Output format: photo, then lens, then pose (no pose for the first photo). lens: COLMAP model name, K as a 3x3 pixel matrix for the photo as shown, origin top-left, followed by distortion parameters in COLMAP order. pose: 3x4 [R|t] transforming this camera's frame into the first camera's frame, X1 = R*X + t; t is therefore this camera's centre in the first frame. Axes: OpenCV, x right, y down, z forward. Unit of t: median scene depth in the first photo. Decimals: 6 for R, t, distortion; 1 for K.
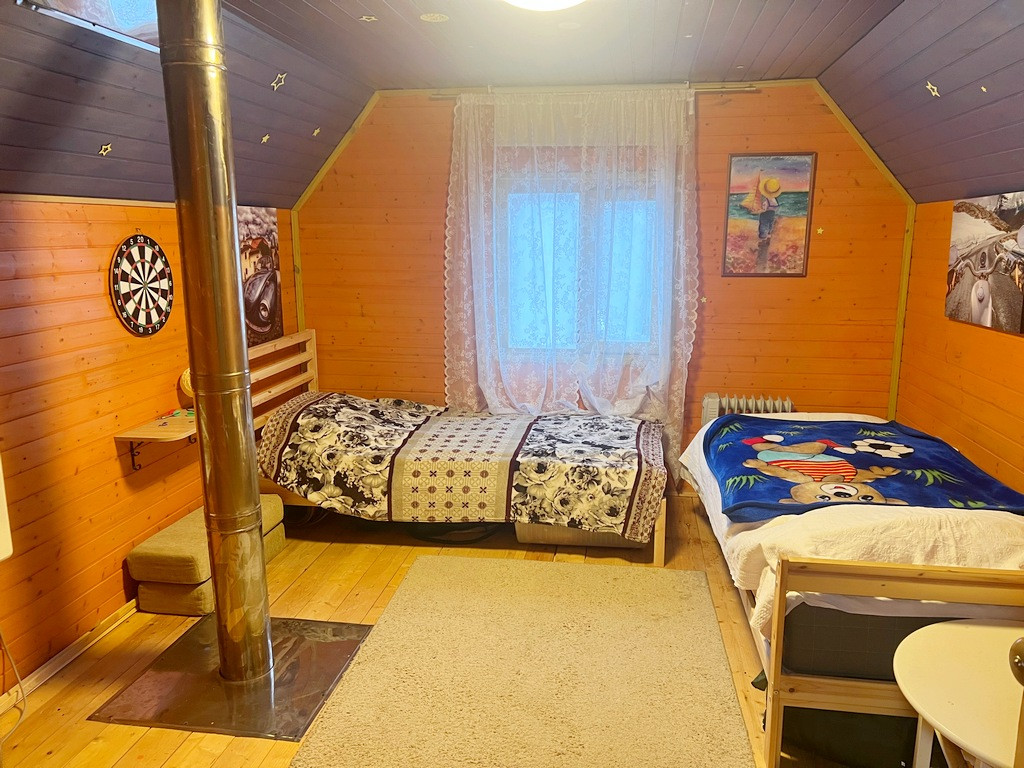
lens RADIAL K [[760.5, 0, 510.4], [0, 760.5, 391.0], [0, 0, 1]] dist [0.067755, -0.071328]
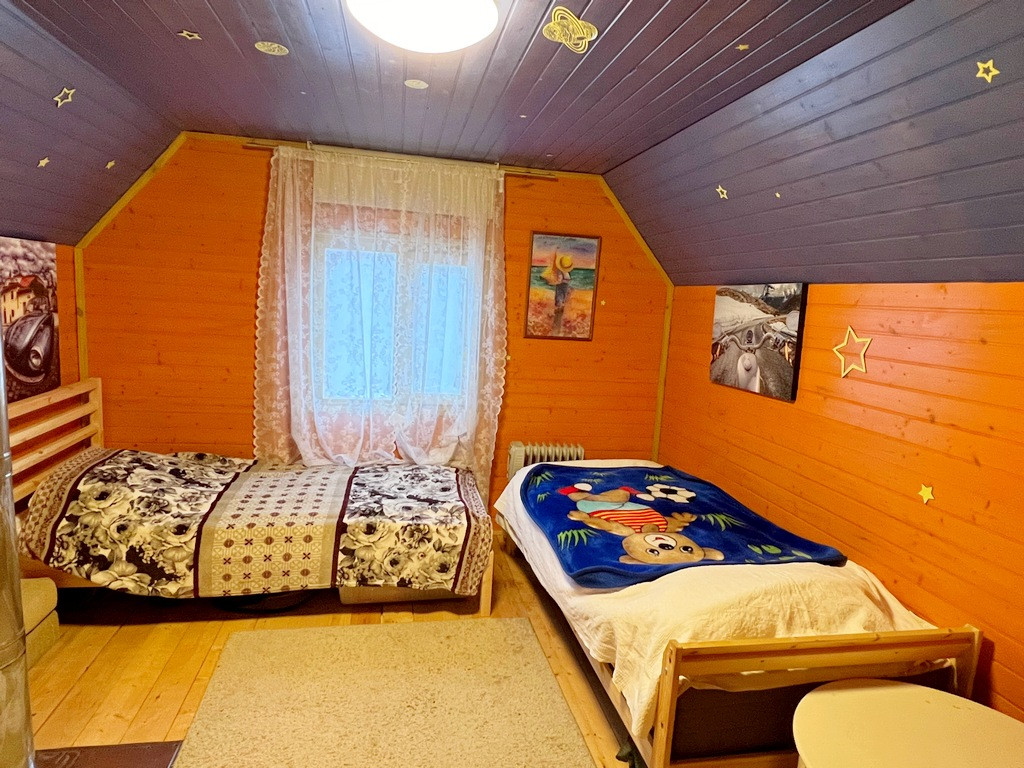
lens RADIAL K [[618.8, 0, 510.6], [0, 618.8, 390.7], [0, 0, 1]] dist [-0.003714, -0.003351]
pose [[0.940958, 0.006733, 0.338457, -0.052857], [0.007704, 0.999117, -0.041292, -0.036606], [-0.338436, 0.041461, 0.940076, 0.166660]]
